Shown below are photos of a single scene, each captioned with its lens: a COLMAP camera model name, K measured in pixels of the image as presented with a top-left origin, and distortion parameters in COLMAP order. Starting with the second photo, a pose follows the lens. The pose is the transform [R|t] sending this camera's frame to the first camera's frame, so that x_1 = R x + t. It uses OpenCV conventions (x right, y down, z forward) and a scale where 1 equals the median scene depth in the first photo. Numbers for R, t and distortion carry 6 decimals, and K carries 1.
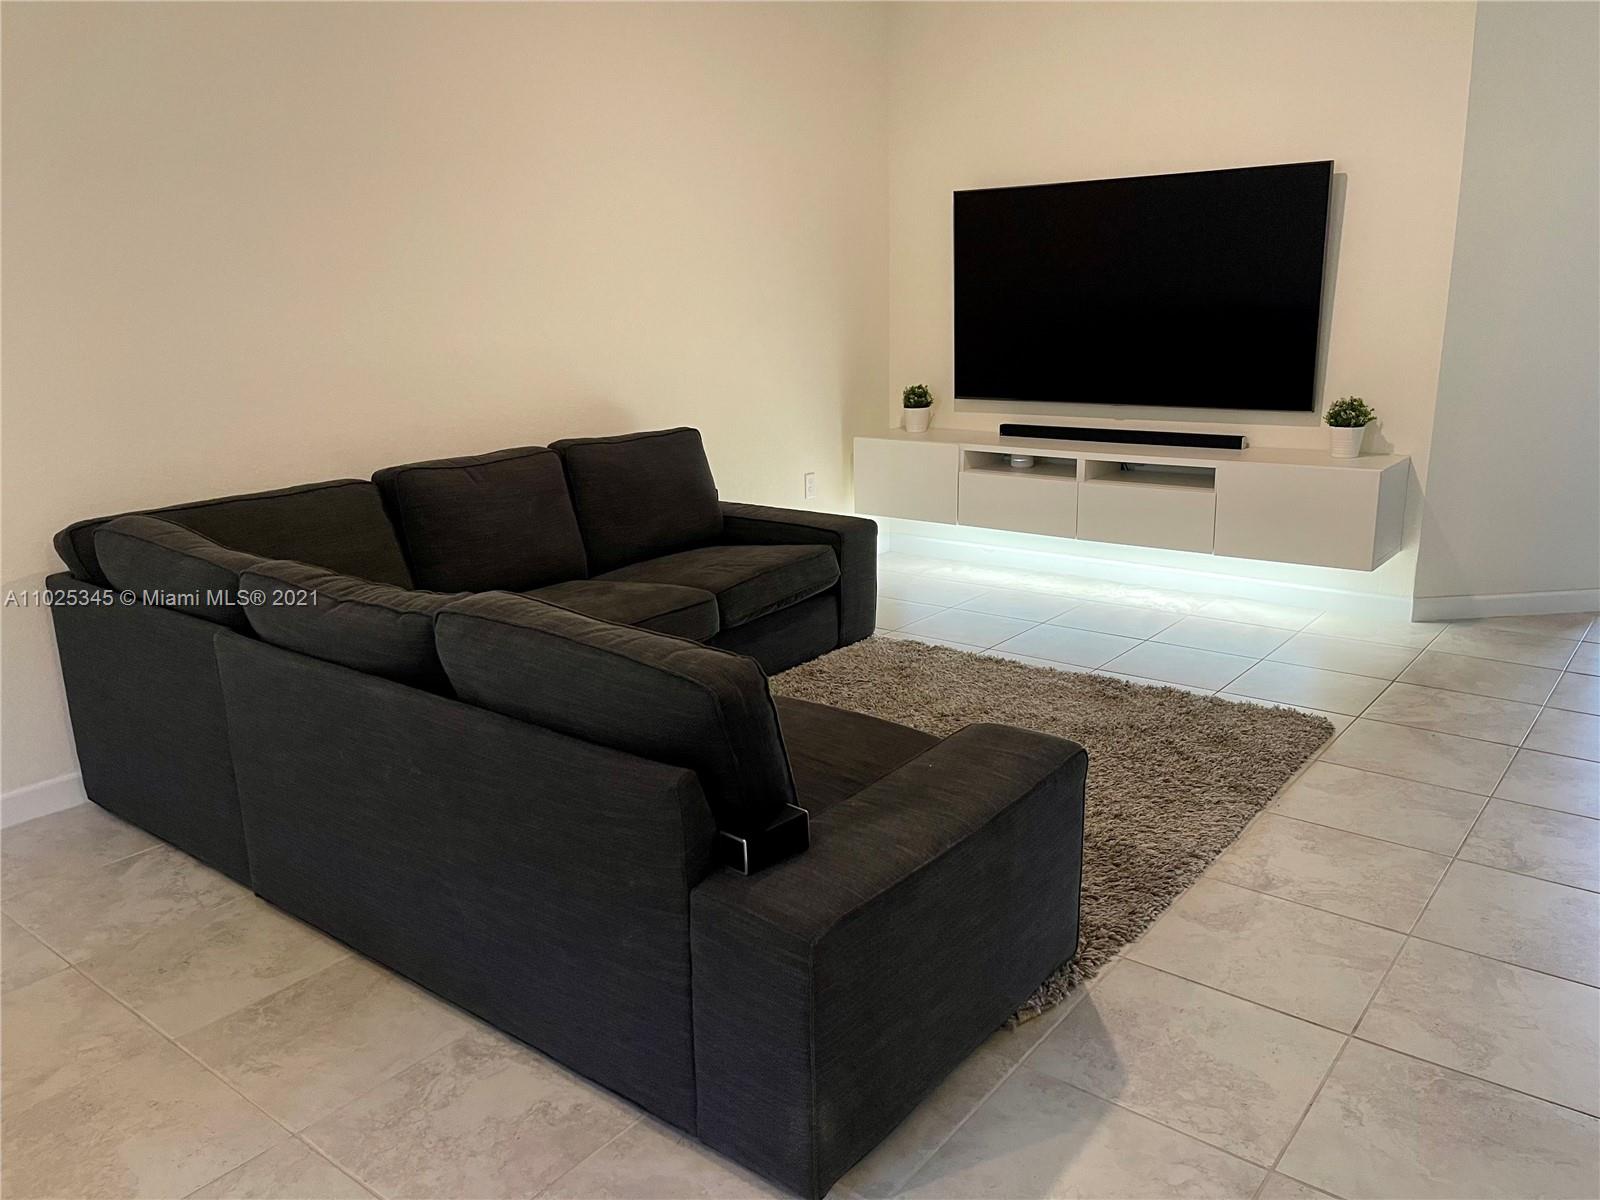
lens RADIAL K [[1211.7, 0, 800.0], [0, 1211.7, 600.0], [0, 0, 1]] dist [0.000922, -0.001561]
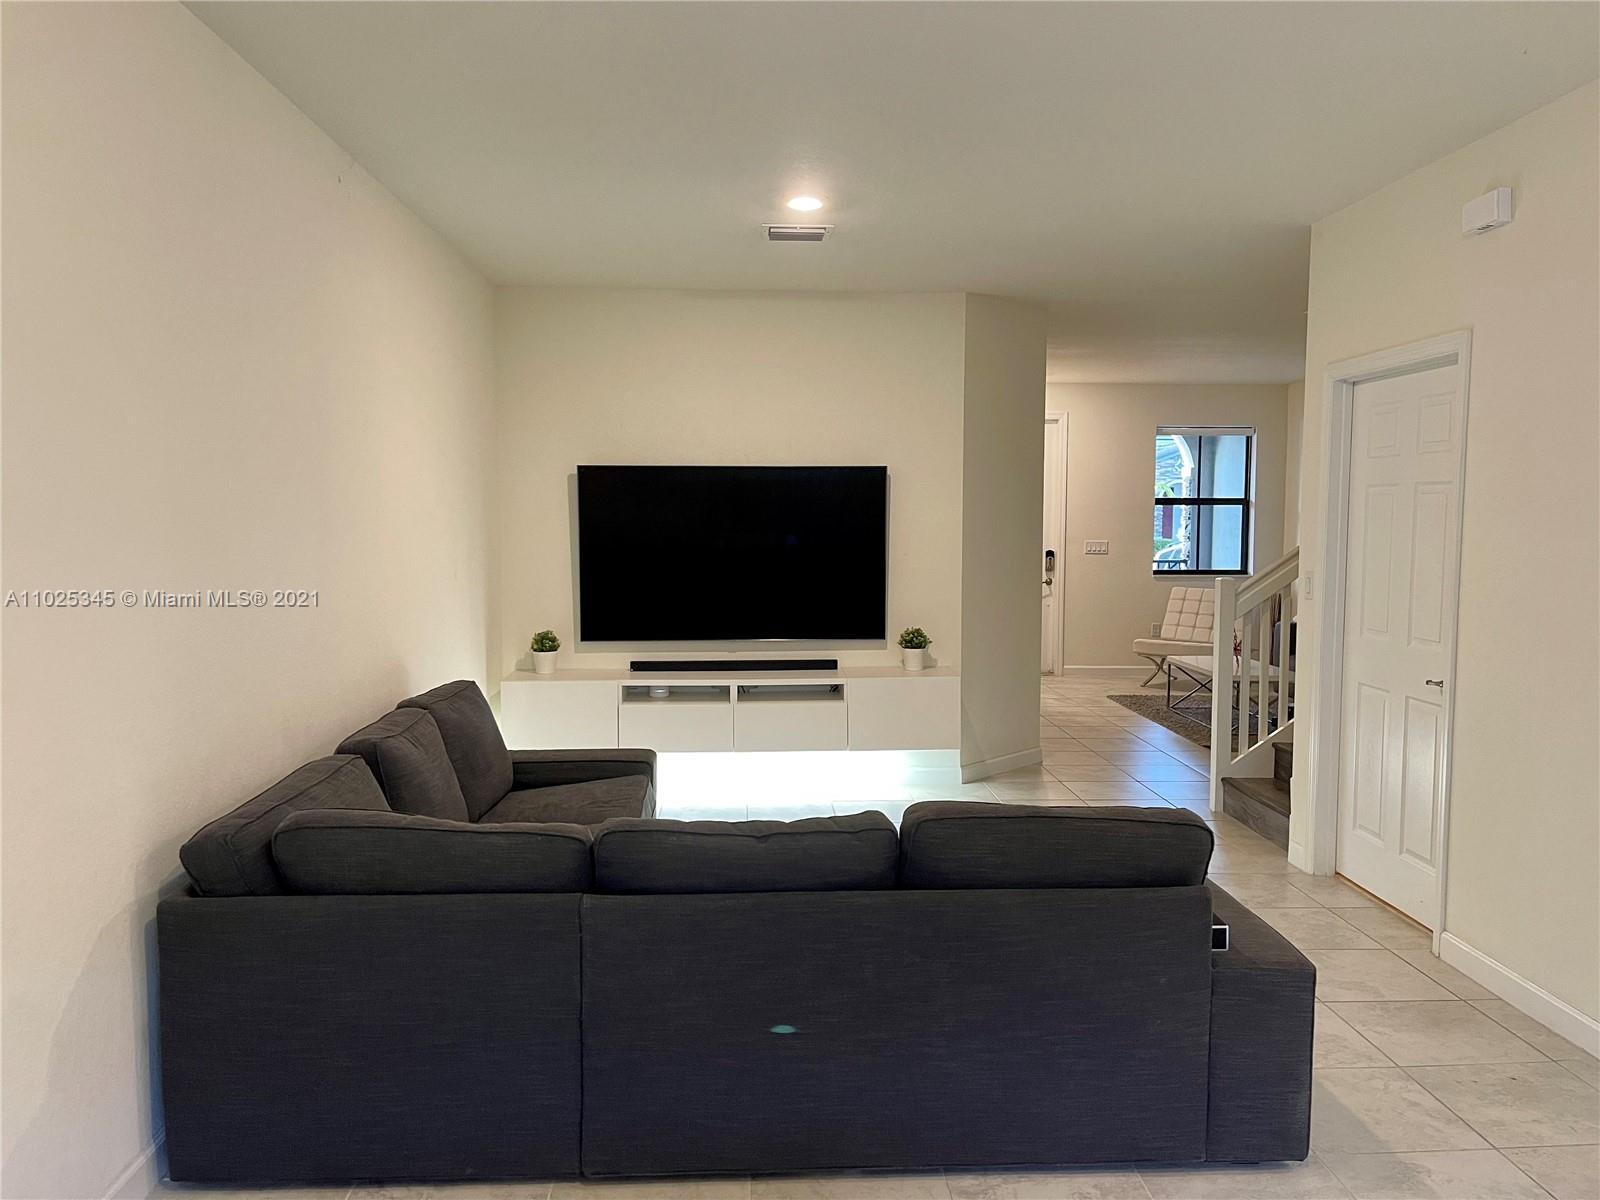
lens RADIAL K [[1192.5, 0, 800.0], [0, 1192.5, 600.0], [0, 0, 1]] dist [0.046137, -0.001488]
pose [[0.751056, -0.021180, 0.659899, -0.524516], [0.145118, 0.980339, -0.133700, -0.030607], [-0.644093, 0.196179, 0.739363, 0.048893]]
